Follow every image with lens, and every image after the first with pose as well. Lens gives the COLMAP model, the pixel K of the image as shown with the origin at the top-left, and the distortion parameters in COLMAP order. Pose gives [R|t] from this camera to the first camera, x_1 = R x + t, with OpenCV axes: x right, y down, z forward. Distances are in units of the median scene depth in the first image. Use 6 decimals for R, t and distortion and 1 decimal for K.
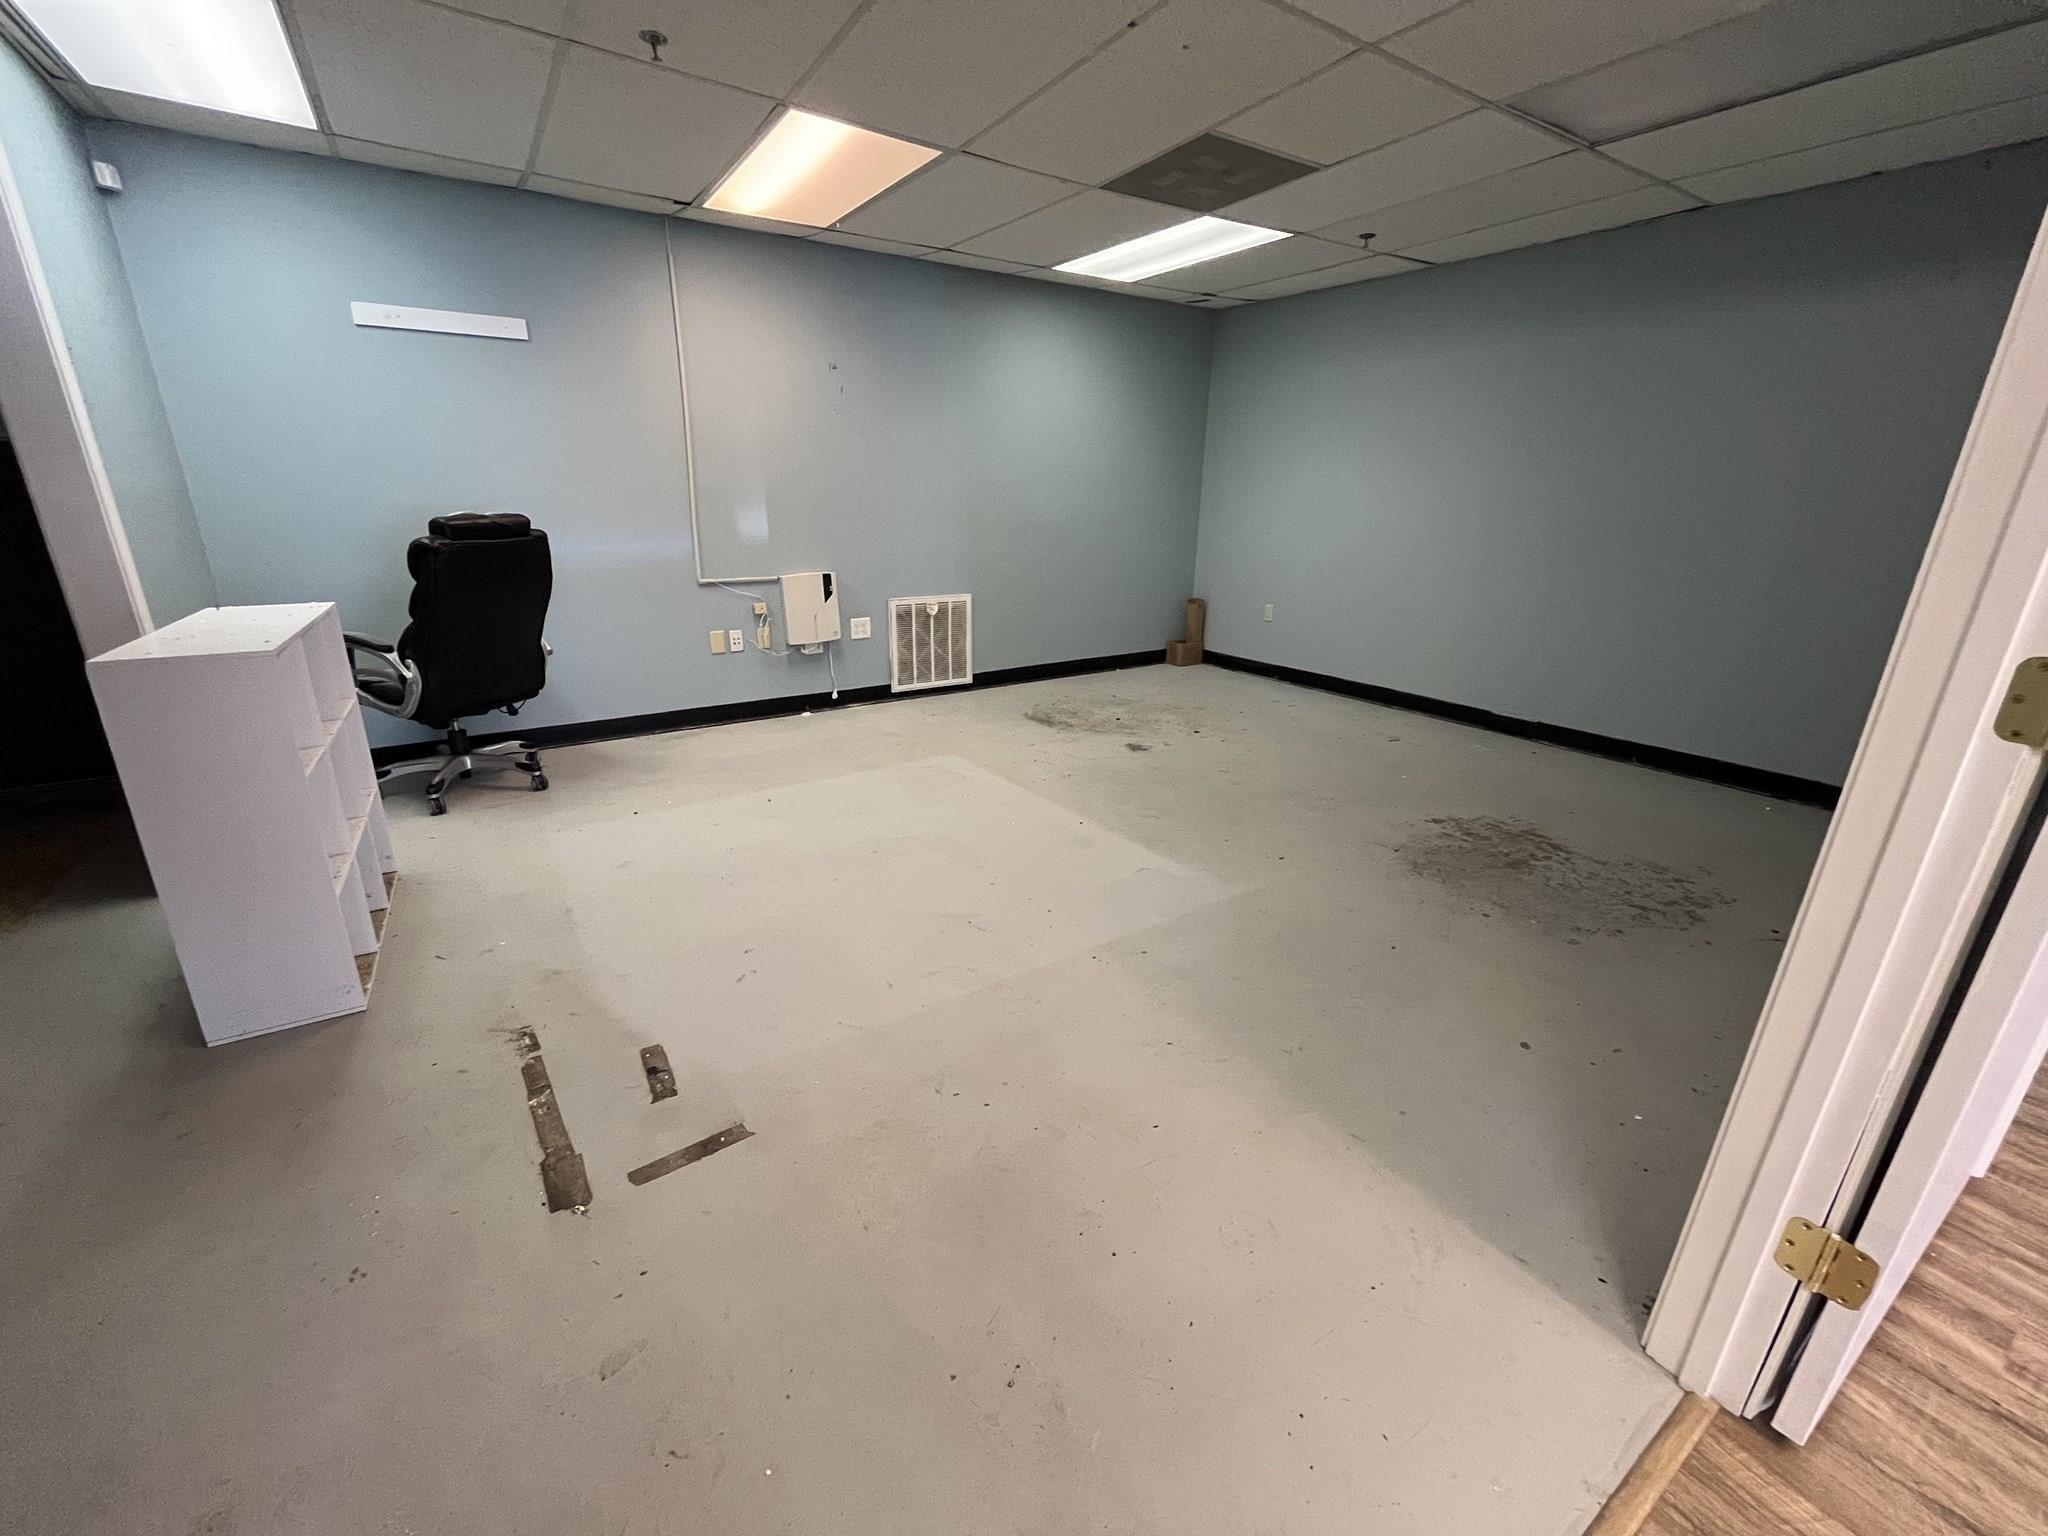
lens RADIAL K [[833.7, 0, 1023.1], [0, 833.7, 768.6], [0, 0, 1]] dist [-0.005543, 0.000950]
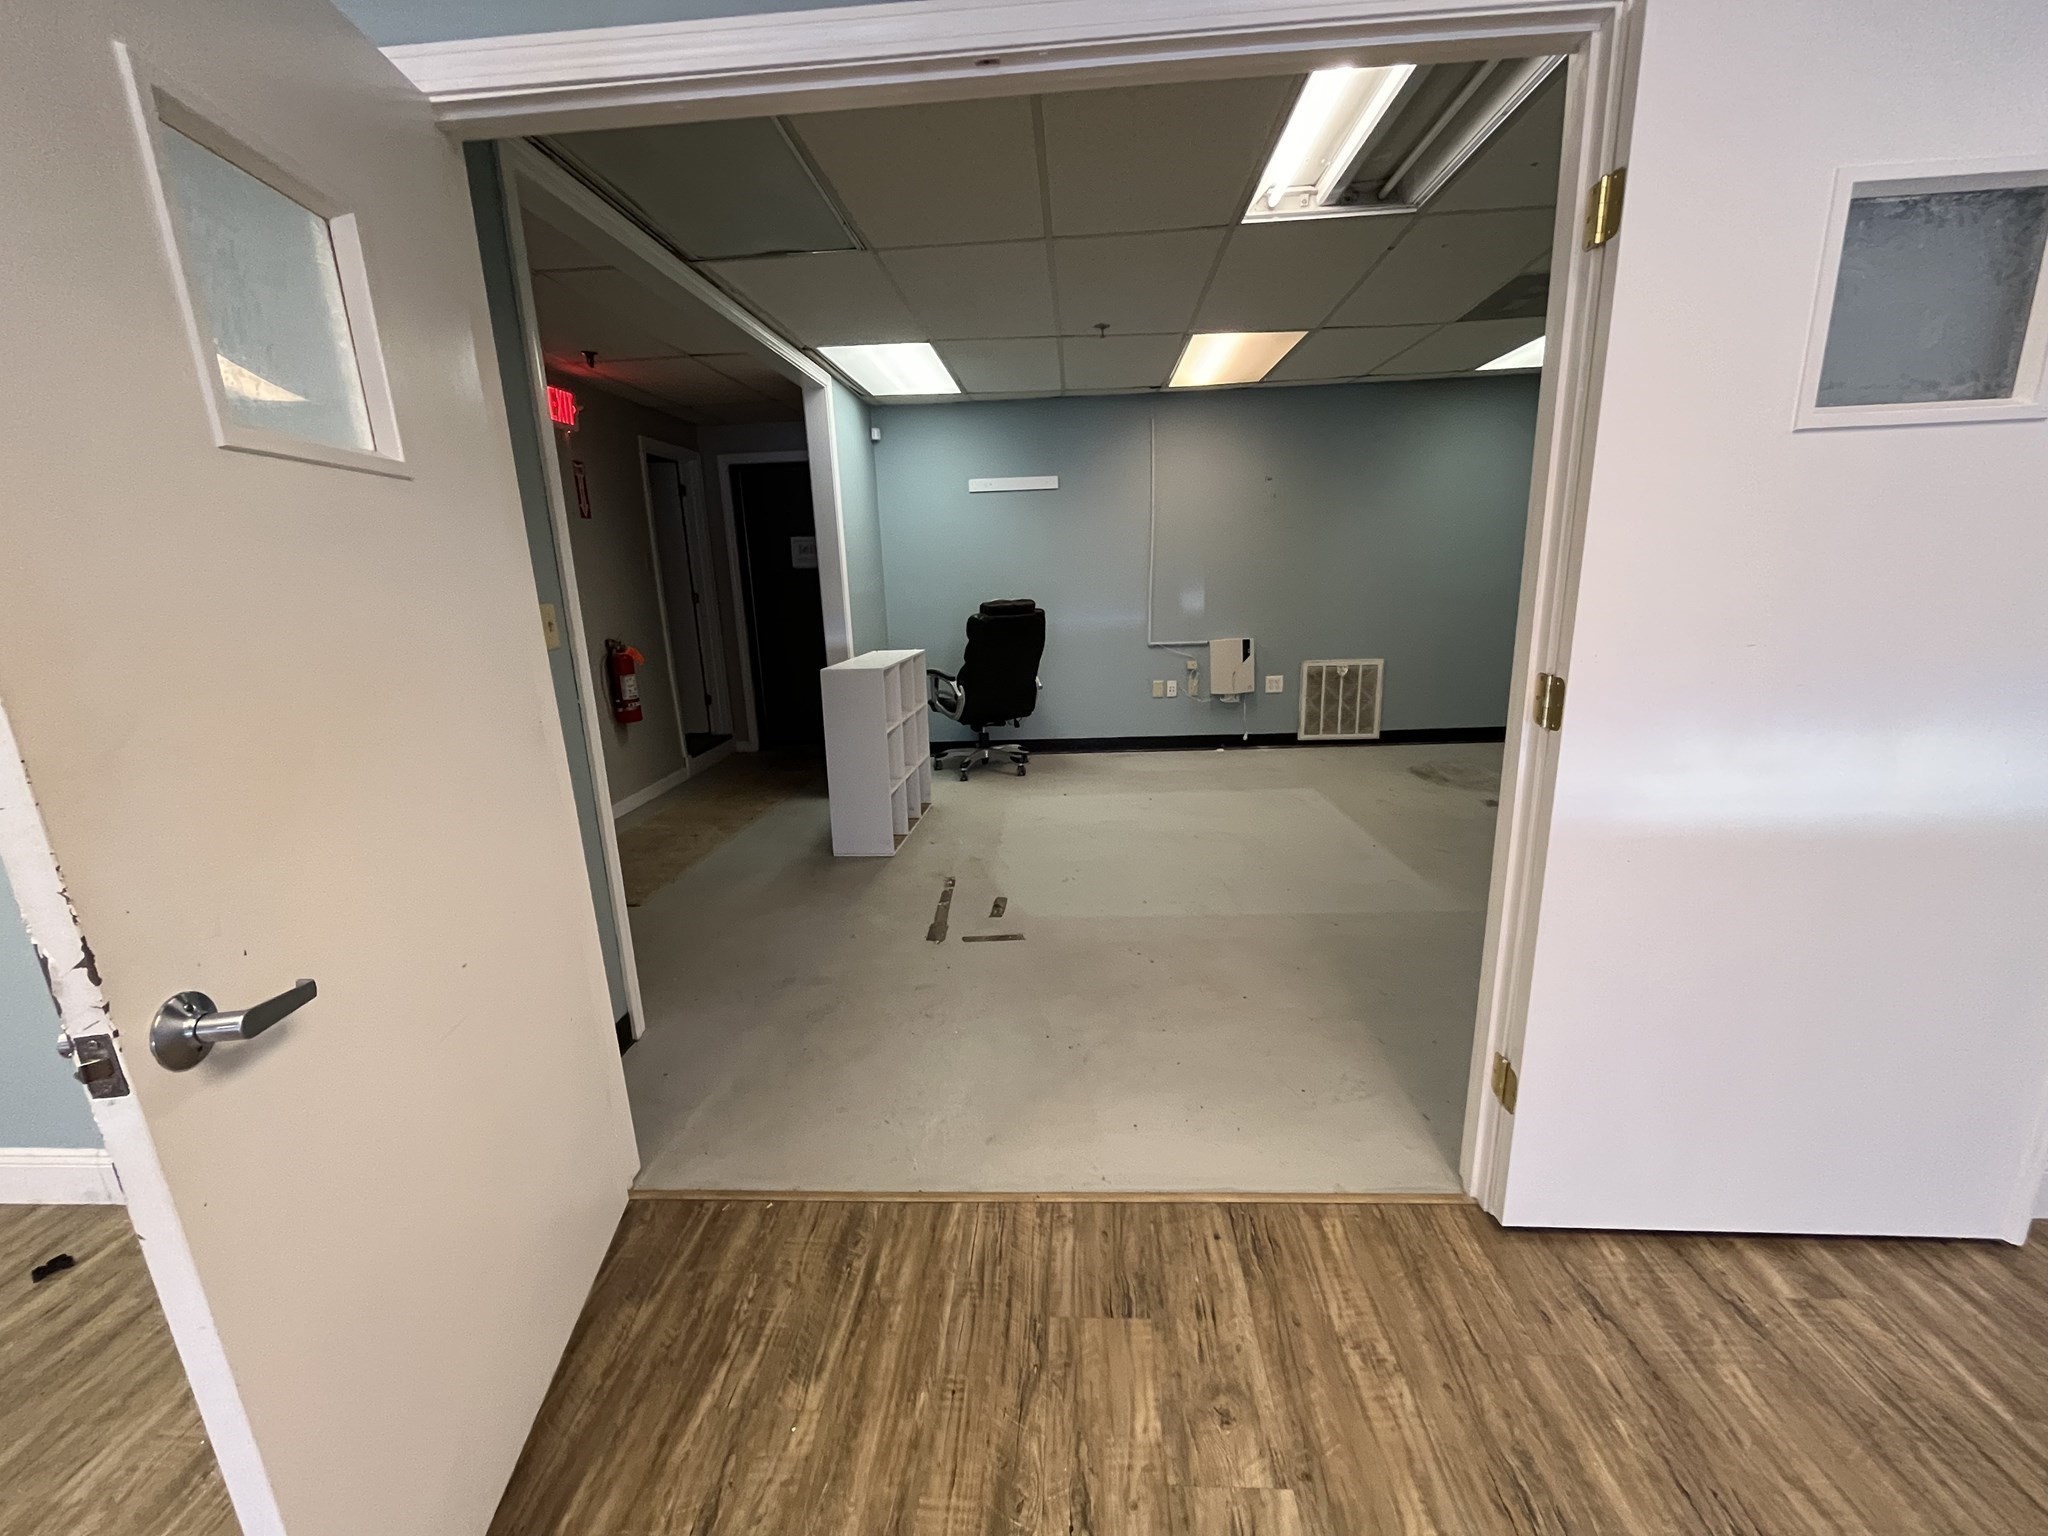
lens RADIAL K [[833.7, 0, 1026.9], [0, 833.7, 770.0], [0, 0, 1]] dist [-0.005543, 0.000950]
pose [[0.801606, 0.099303, -0.589547, 0.317381], [-0.146726, 0.988627, -0.032979, 0.061656], [0.579568, 0.112938, 0.807060, -0.221614]]
